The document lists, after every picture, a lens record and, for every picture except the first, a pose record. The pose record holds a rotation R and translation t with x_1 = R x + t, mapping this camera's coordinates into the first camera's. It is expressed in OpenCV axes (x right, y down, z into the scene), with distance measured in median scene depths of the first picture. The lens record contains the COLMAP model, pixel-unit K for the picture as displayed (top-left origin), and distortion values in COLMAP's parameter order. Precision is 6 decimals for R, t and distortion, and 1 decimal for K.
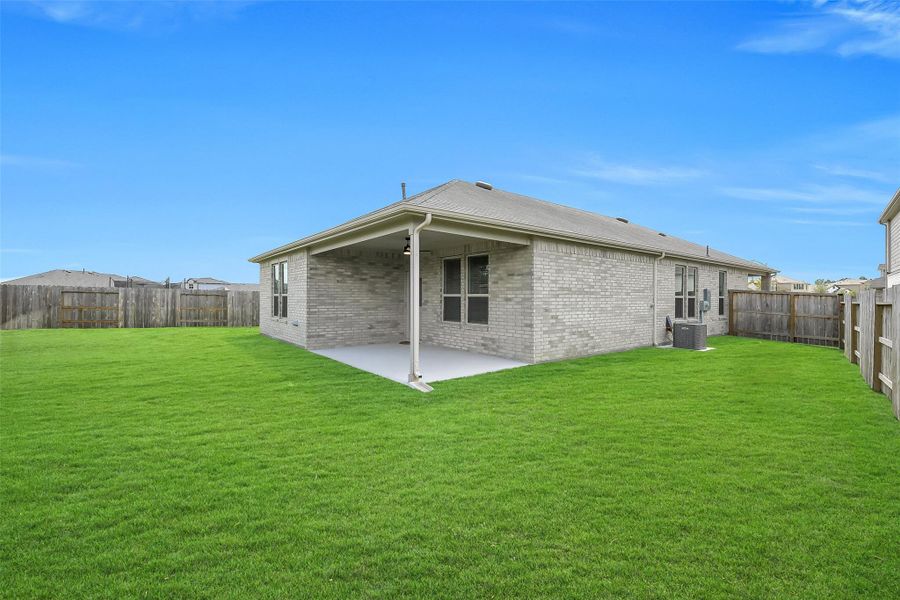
lens RADIAL K [[390.4, 0, 456.5], [0, 390.4, 296.4], [0, 0, 1]] dist [-0.013305, -0.002502]
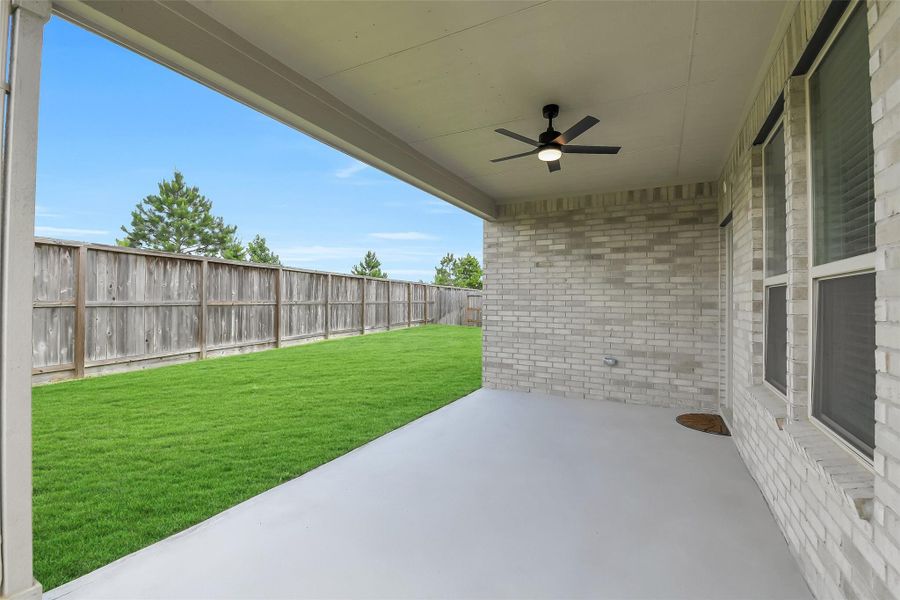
lens RADIAL K [[390.4, 0, 452.6], [0, 390.4, 297.4], [0, 0, 1]] dist [-0.013305, -0.002502]
pose [[0.375730, -0.007580, -0.926698, 0.123048], [-0.008494, 0.999896, -0.011622, 0.011019], [0.926690, 0.012238, 0.375626, 0.665910]]
